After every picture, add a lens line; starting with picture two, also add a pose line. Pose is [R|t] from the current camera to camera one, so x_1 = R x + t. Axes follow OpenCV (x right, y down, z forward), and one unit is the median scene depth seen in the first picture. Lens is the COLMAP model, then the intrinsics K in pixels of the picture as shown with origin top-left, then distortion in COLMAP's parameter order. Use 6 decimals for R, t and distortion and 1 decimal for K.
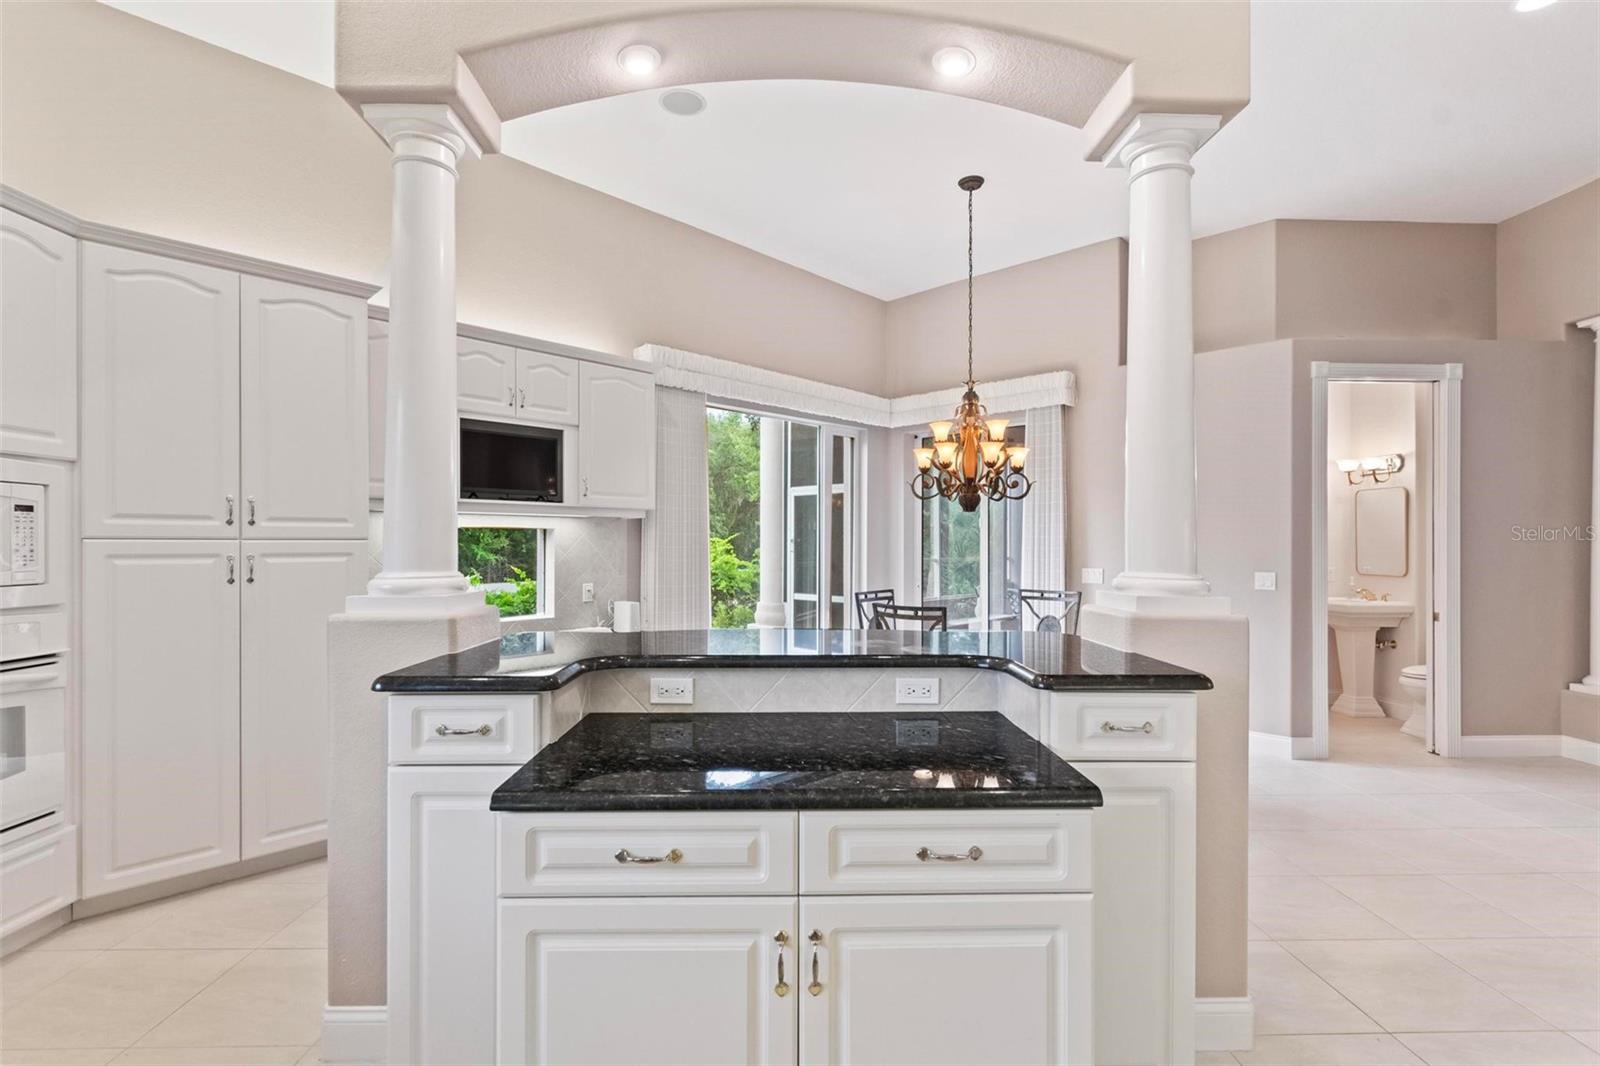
lens RADIAL K [[749.7, 0, 793.9], [0, 749.7, 544.4], [0, 0, 1]] dist [-0.000026, -0.000010]
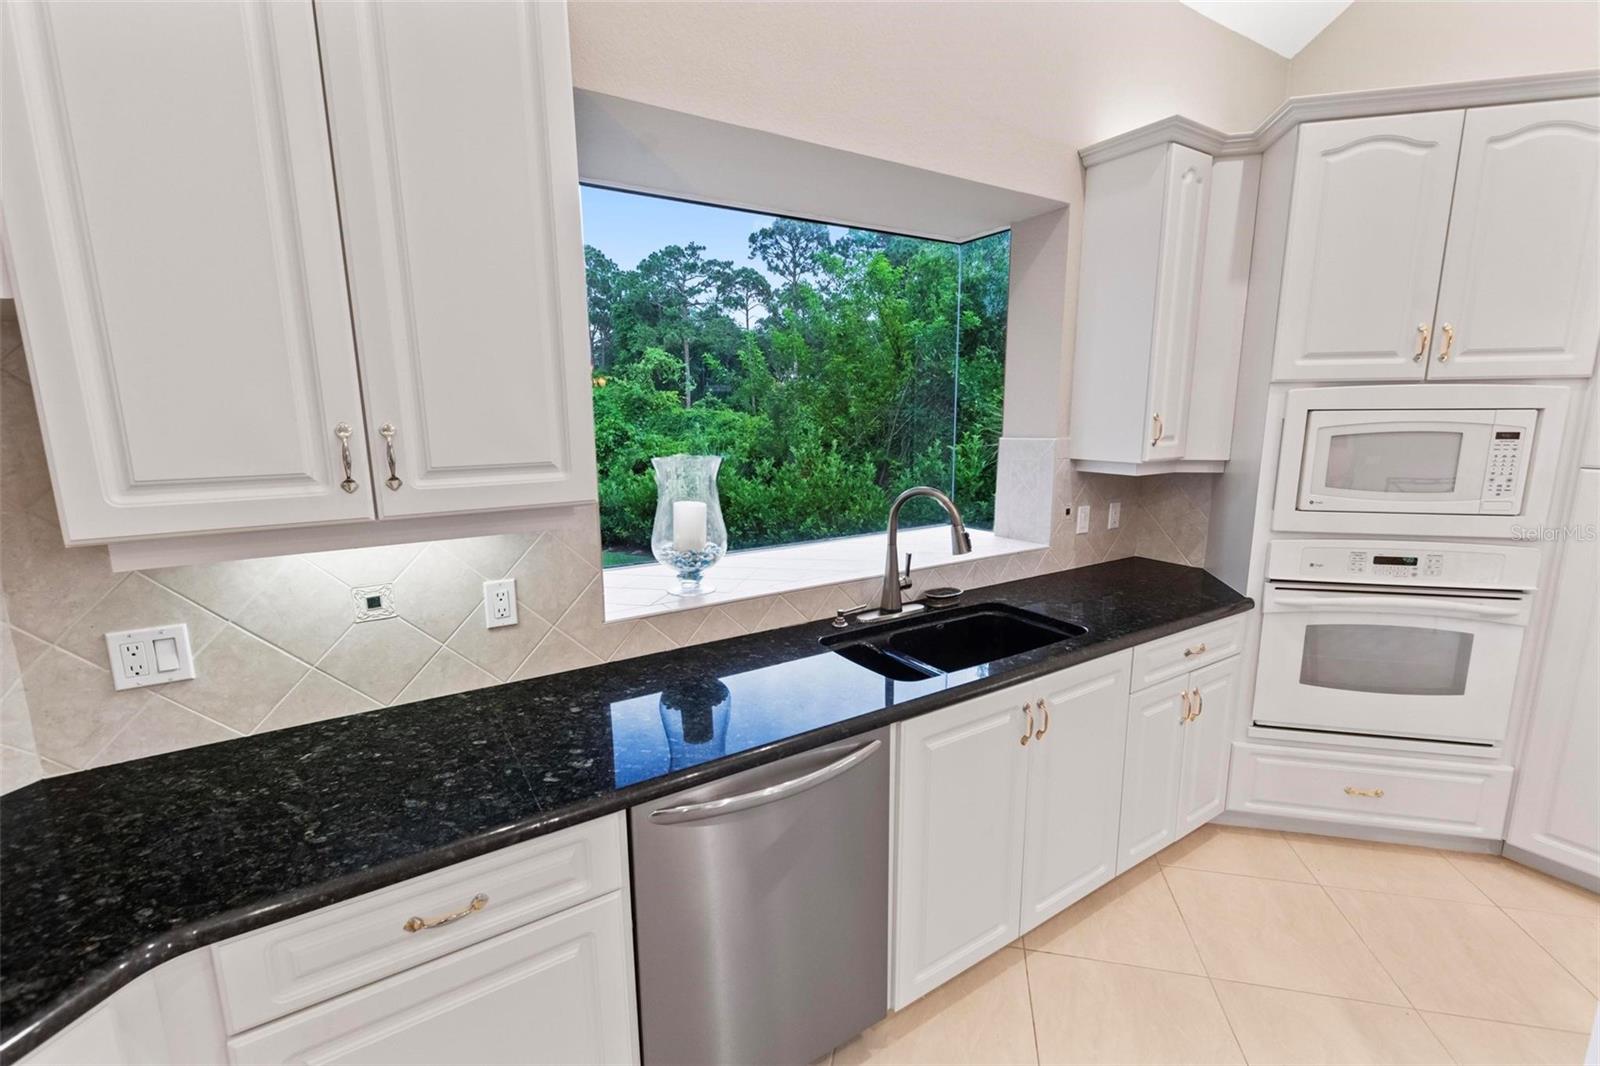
lens RADIAL K [[689.0, 0, 798.9], [0, 689.0, 533.8], [0, 0, 1]] dist [0.009631, -0.005411]
pose [[-0.230578, 0.176721, -0.956872, 0.037263], [0.006706, 0.983635, 0.180048, -0.075576], [0.973031, 0.035099, -0.227990, 0.276288]]
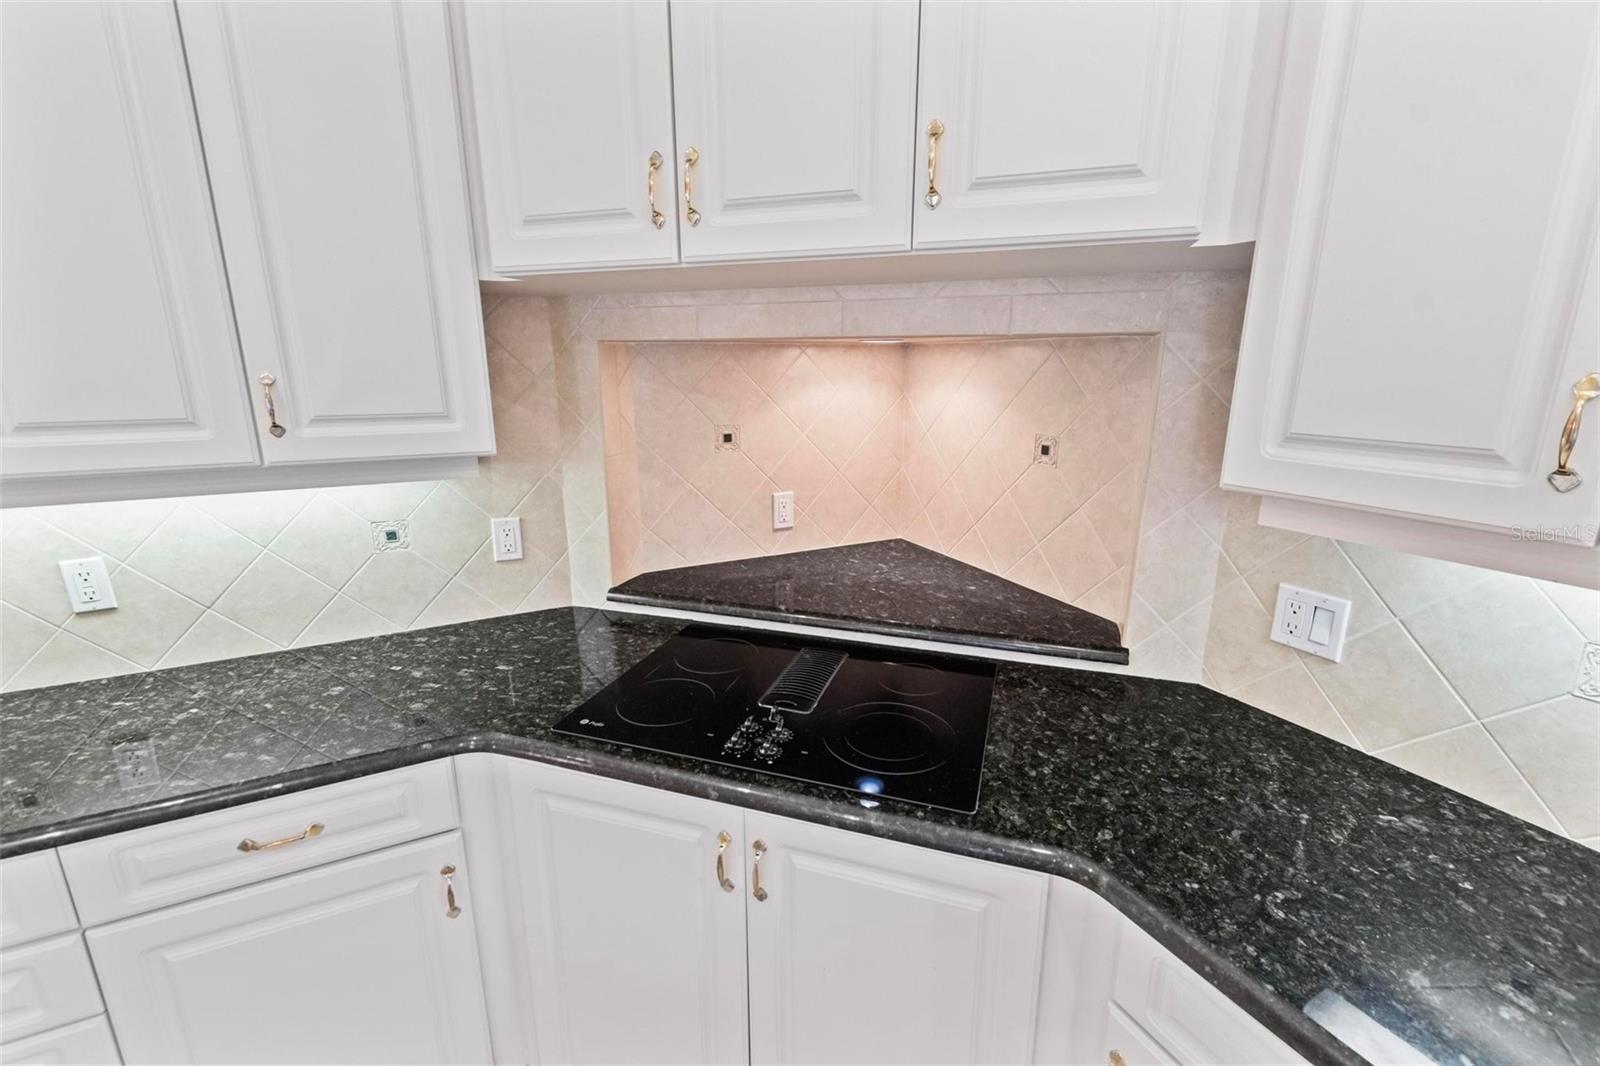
lens RADIAL K [[689.0, 0, 798.9], [0, 689.0, 533.8], [0, 0, 1]] dist [0.009631, -0.005411]
pose [[-0.944335, -0.078395, 0.319510, -0.122252], [0.001579, 0.970102, 0.242693, -0.073236], [-0.328983, 0.229688, -0.915977, 0.241345]]
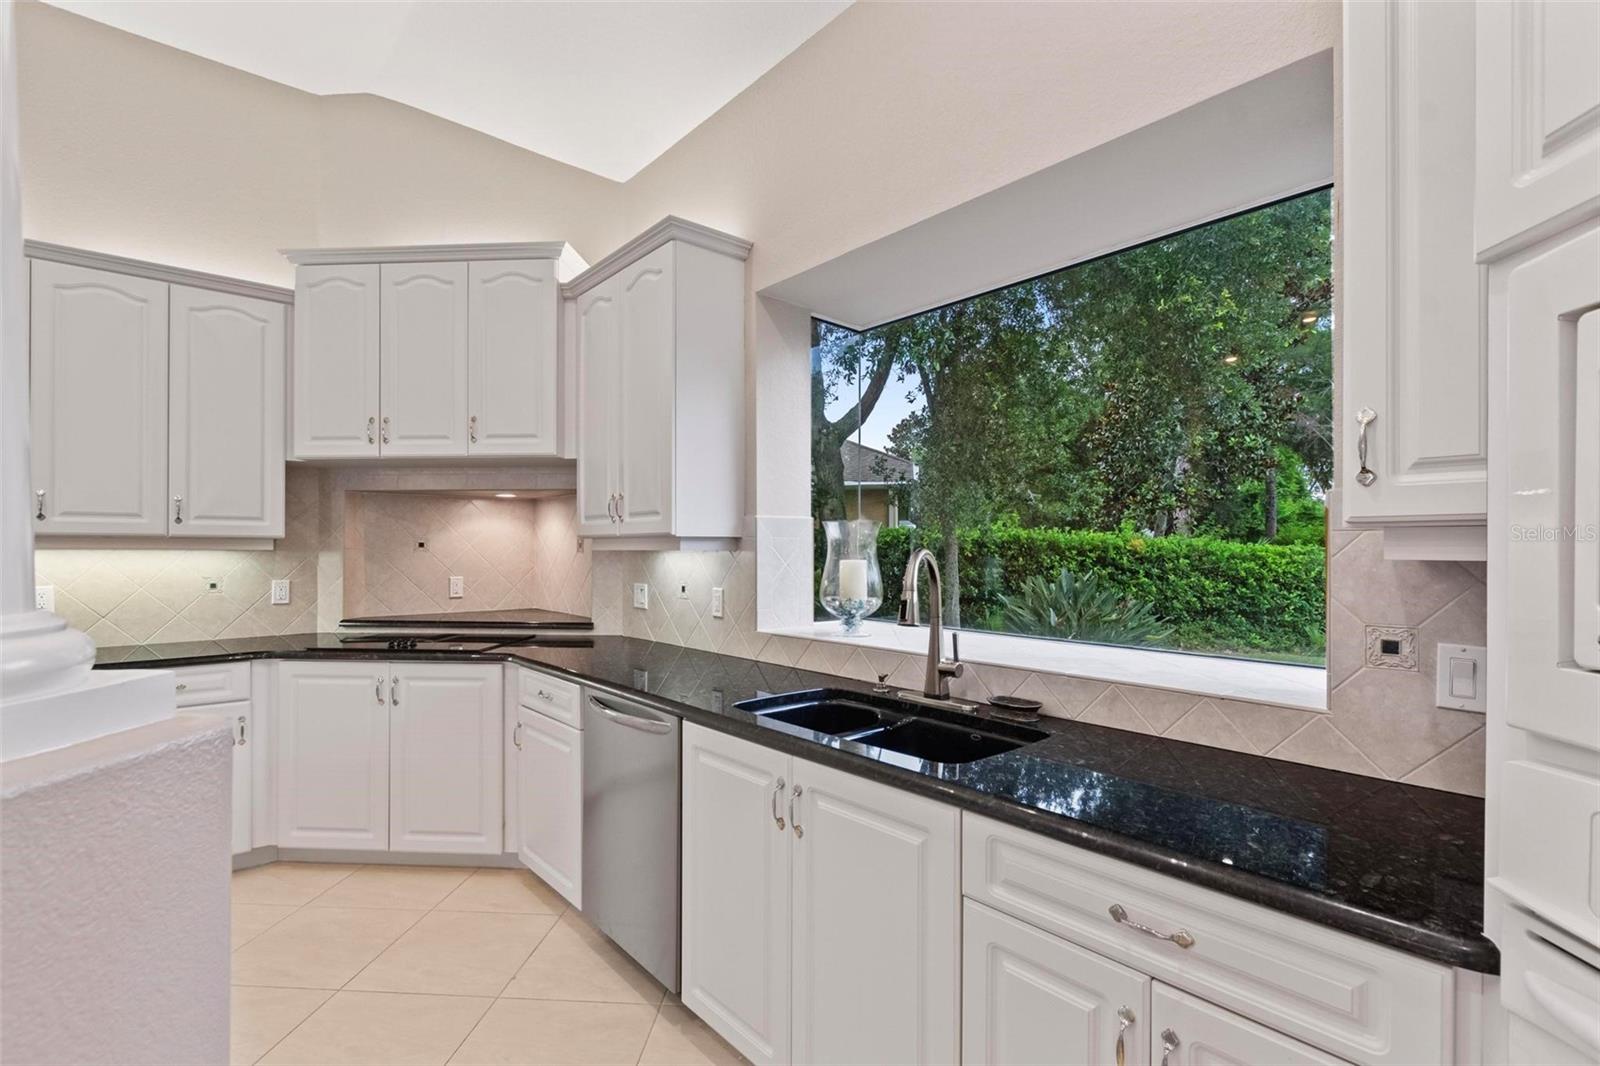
lens RADIAL K [[734.6, 0, 799.4], [0, 734.6, 548.2], [0, 0, 1]] dist [-0.000231, -0.000734]
pose [[-0.996774, -0.002115, 0.080228, -0.635399], [-0.002171, 0.999997, -0.000599, 0.007686], [-0.080227, -0.000772, -0.996776, 0.910922]]
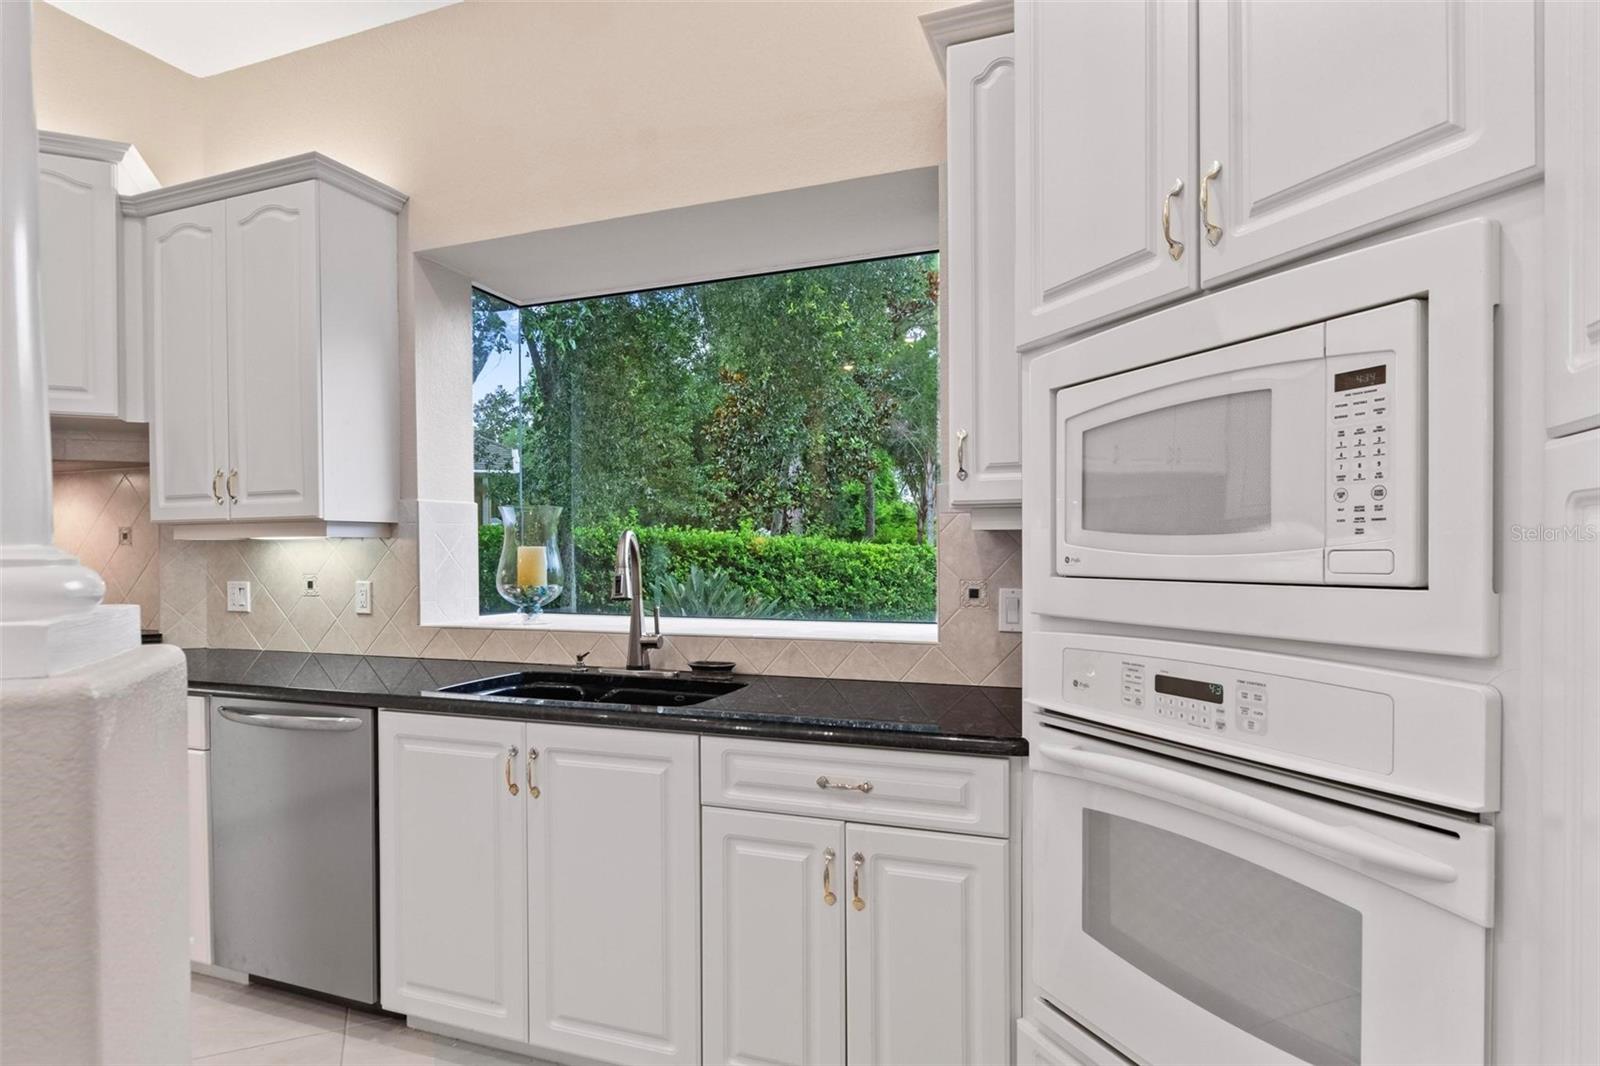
lens RADIAL K [[862.5, 0, 800.1], [0, 862.5, 560.0], [0, 0, 1]] dist [-0.003842, -0.000823]
pose [[-0.916507, 0.009608, -0.399903, -0.509884], [0.006218, 0.999933, 0.009774, 0.029817], [0.399970, 0.006471, -0.916505, 1.077041]]
